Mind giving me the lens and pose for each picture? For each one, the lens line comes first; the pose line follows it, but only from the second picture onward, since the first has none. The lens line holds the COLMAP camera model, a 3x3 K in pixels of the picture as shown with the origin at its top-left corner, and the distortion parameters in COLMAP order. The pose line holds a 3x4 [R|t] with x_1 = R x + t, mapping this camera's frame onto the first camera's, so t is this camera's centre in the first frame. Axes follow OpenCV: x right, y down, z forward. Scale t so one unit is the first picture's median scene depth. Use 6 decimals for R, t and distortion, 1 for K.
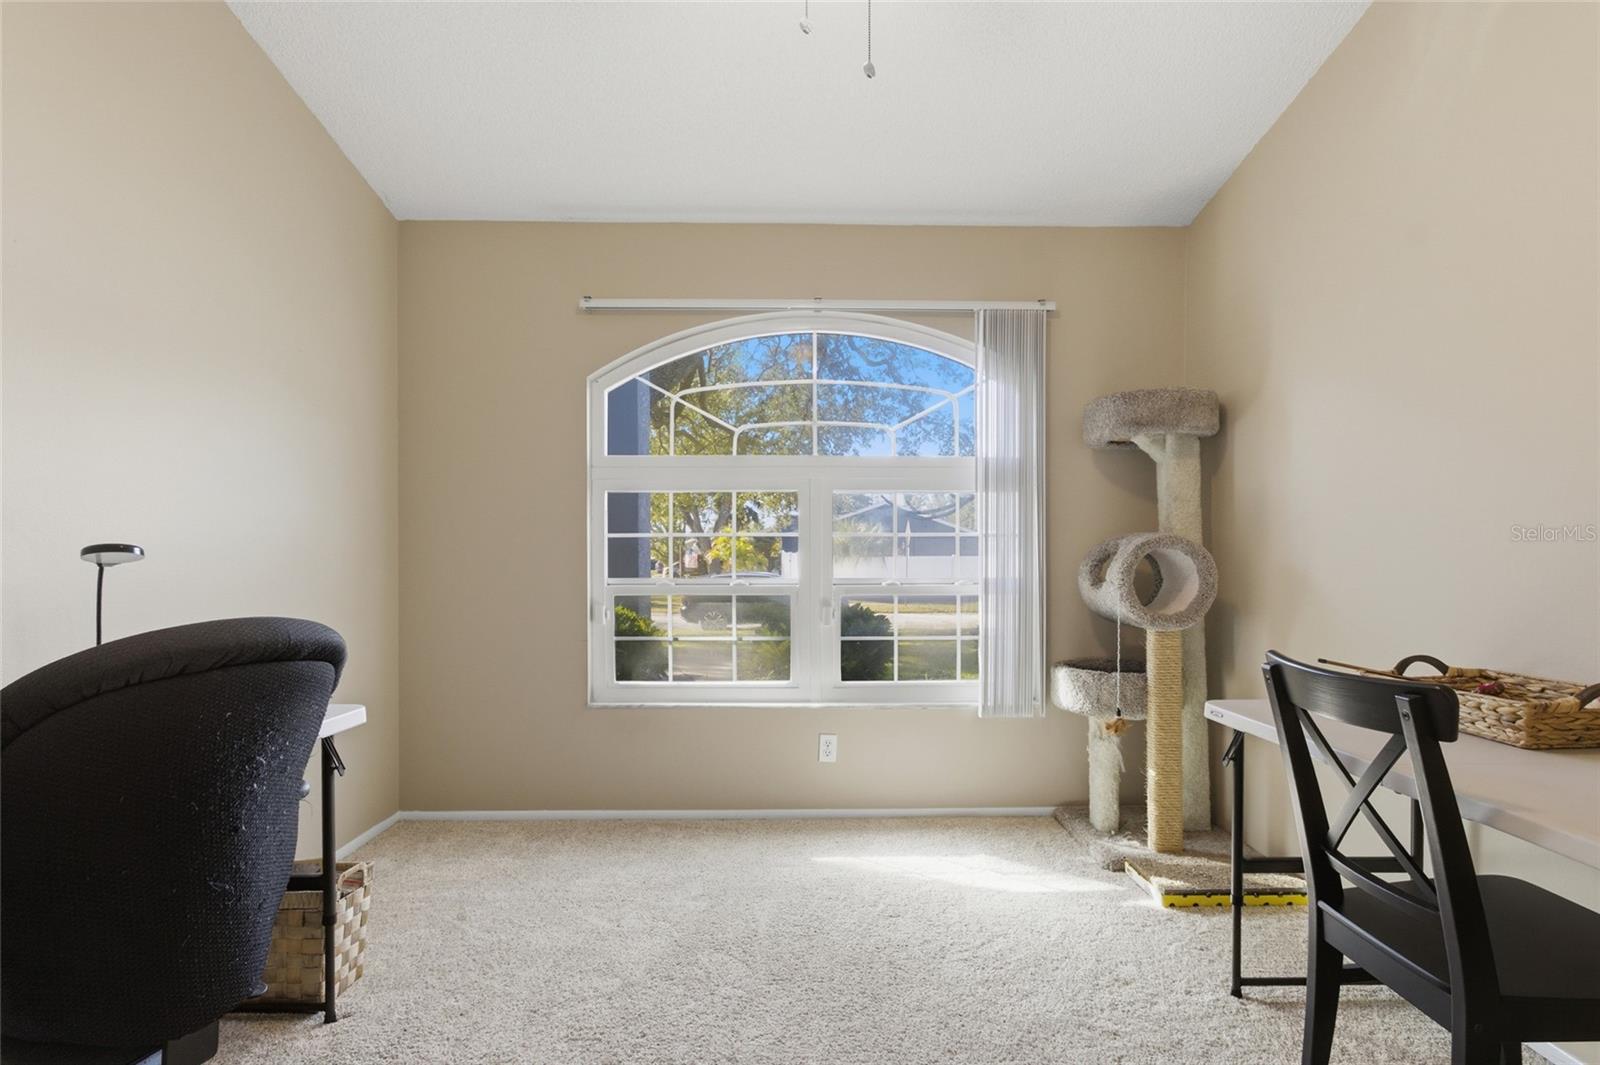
lens RADIAL K [[799.4, 0, 803.9], [0, 799.4, 541.6], [0, 0, 1]] dist [0.002221, 0.017092]
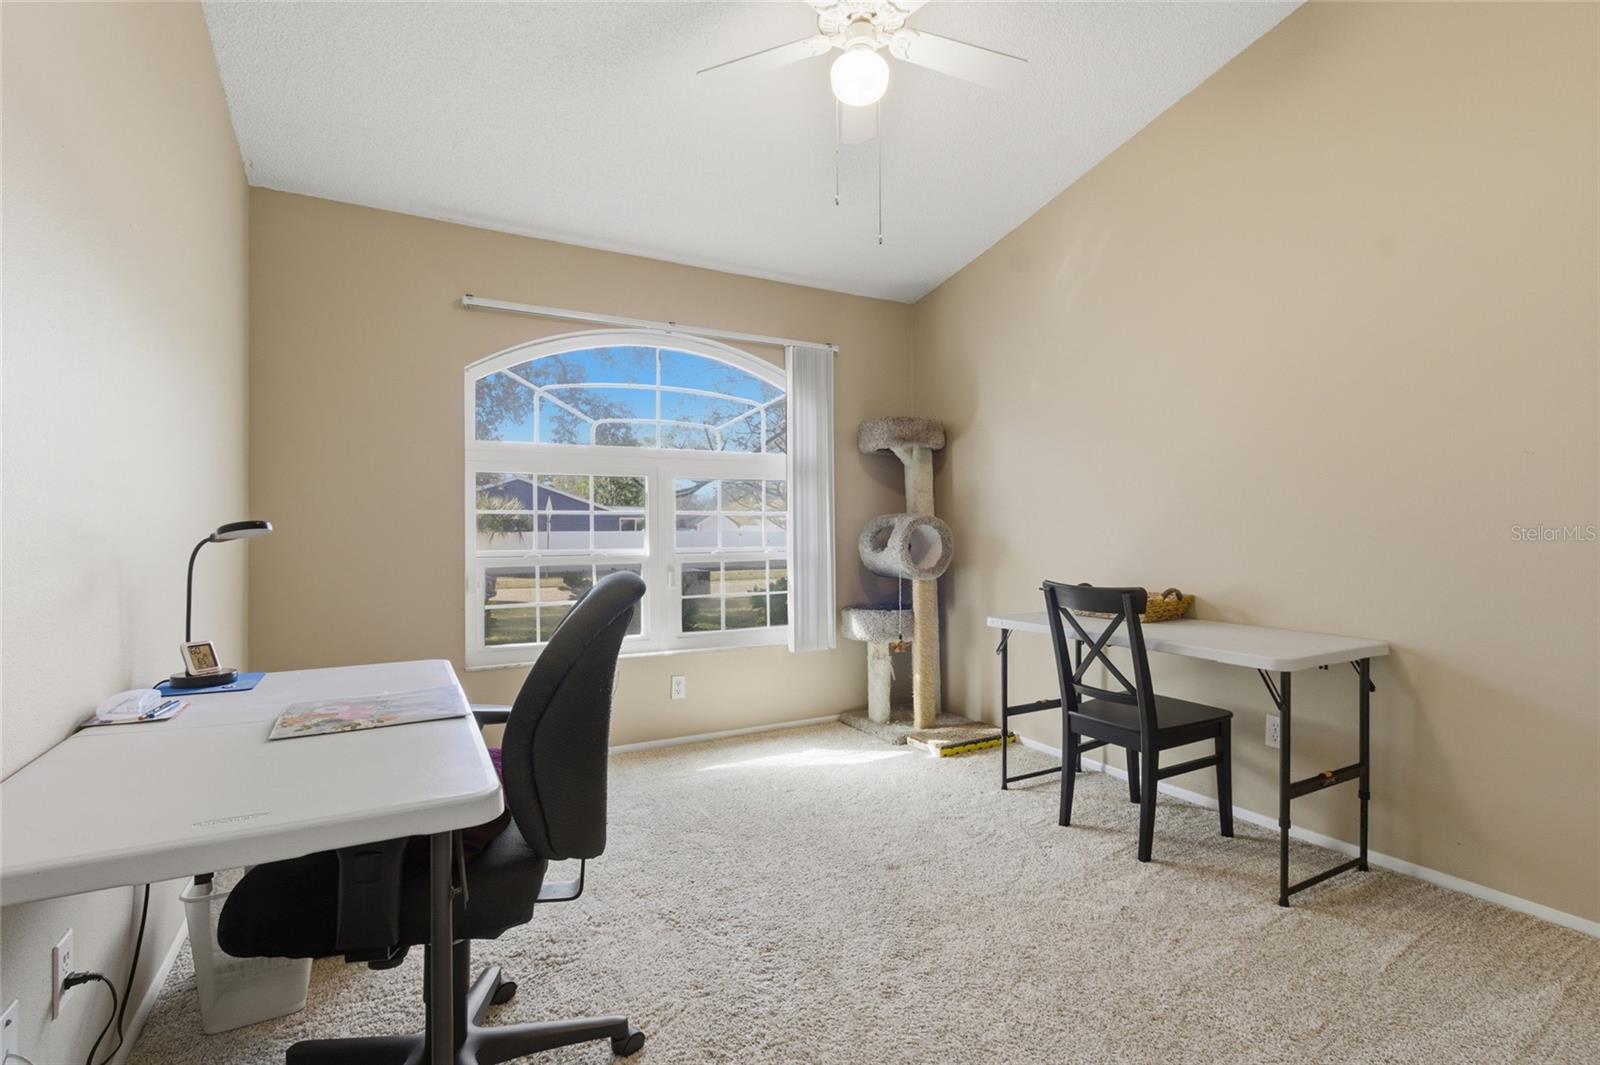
lens RADIAL K [[770.4, 0, 812.3], [0, 770.4, 502.7], [0, 0, 1]] dist [-0.021120, 0.015083]
pose [[0.881917, 0.013096, 0.471223, -0.381389], [-0.003038, 0.999751, -0.022098, 0.000041], [-0.471395, 0.018057, 0.881737, -0.155780]]
